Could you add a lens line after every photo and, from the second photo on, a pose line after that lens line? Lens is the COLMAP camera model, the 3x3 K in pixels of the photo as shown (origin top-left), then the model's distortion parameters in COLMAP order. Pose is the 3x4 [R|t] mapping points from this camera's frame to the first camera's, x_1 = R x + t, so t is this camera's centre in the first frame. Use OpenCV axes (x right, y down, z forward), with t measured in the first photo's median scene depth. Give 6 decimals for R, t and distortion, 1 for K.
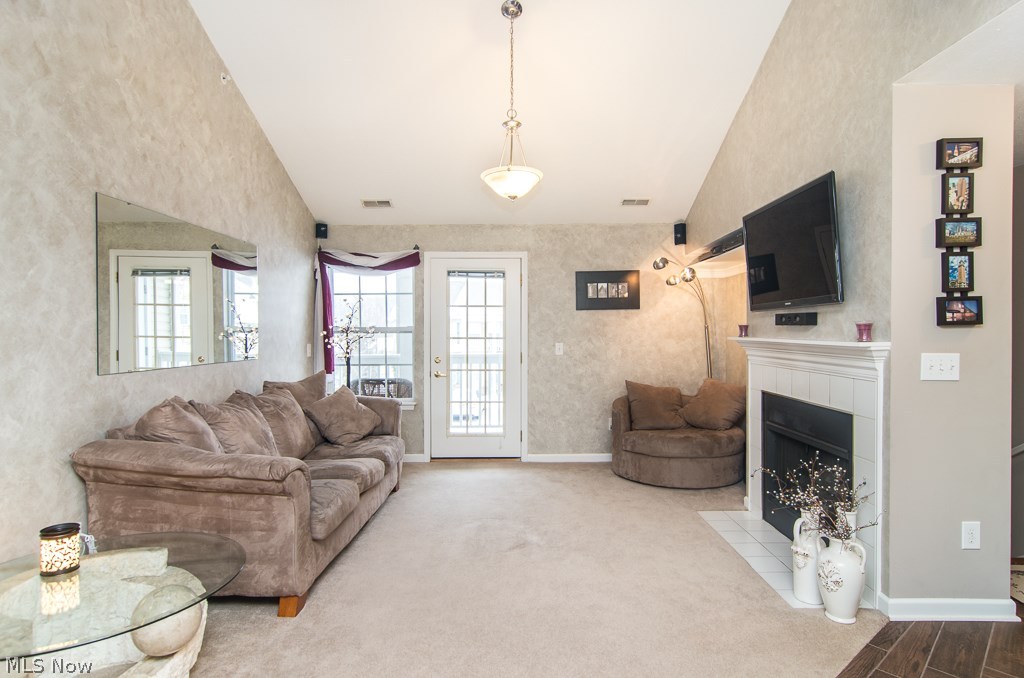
lens RADIAL K [[548.0, 0, 512.1], [0, 548.0, 342.3], [0, 0, 1]] dist [-0.005688, 0.003031]
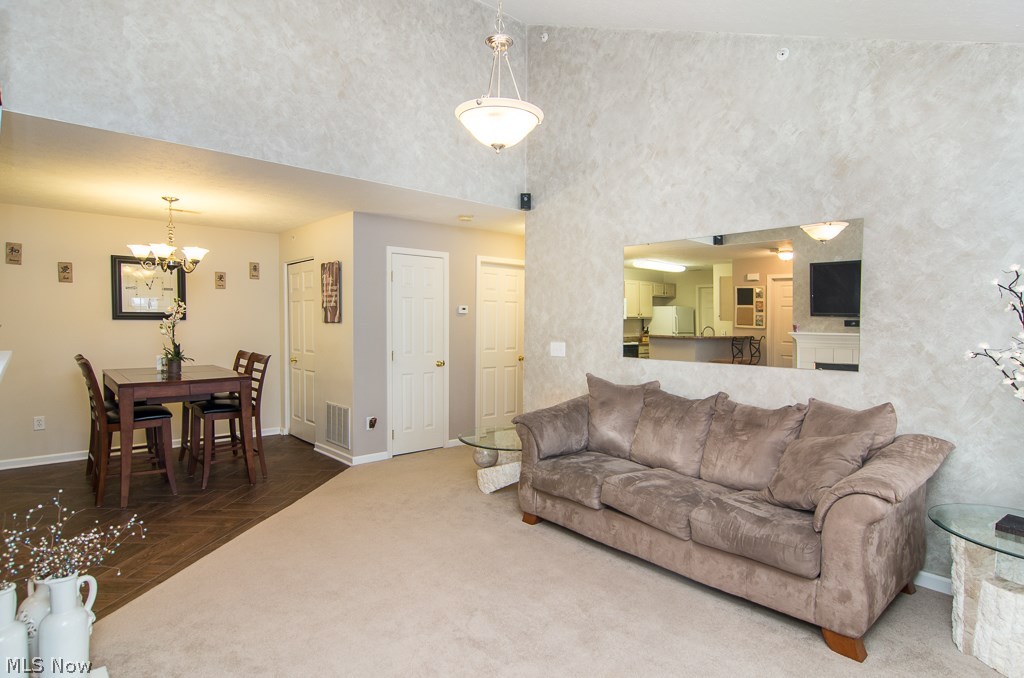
lens RADIAL K [[548.0, 0, 511.6], [0, 548.0, 339.9], [0, 0, 1]] dist [-0.005688, 0.003031]
pose [[-0.740937, 0.016318, -0.671376, 0.420532], [-0.019437, 0.998765, 0.045726, -0.042771], [0.671293, 0.046930, -0.739705, 1.390168]]
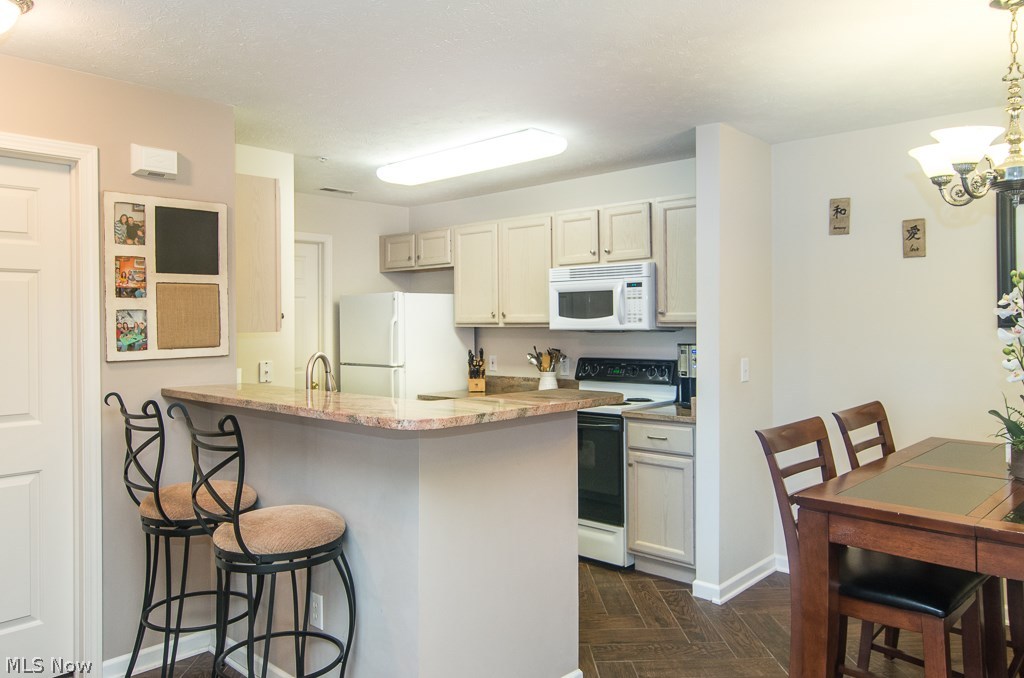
lens RADIAL K [[744.3, 0, 509.9], [0, 744.3, 315.6], [0, 0, 1]] dist [0.015333, 0.018150]
pose [[-0.733631, 0.009241, 0.679486, 0.032602], [0.019036, 0.999795, 0.006955, -0.043108], [-0.679282, 0.018037, -0.733656, 0.668154]]
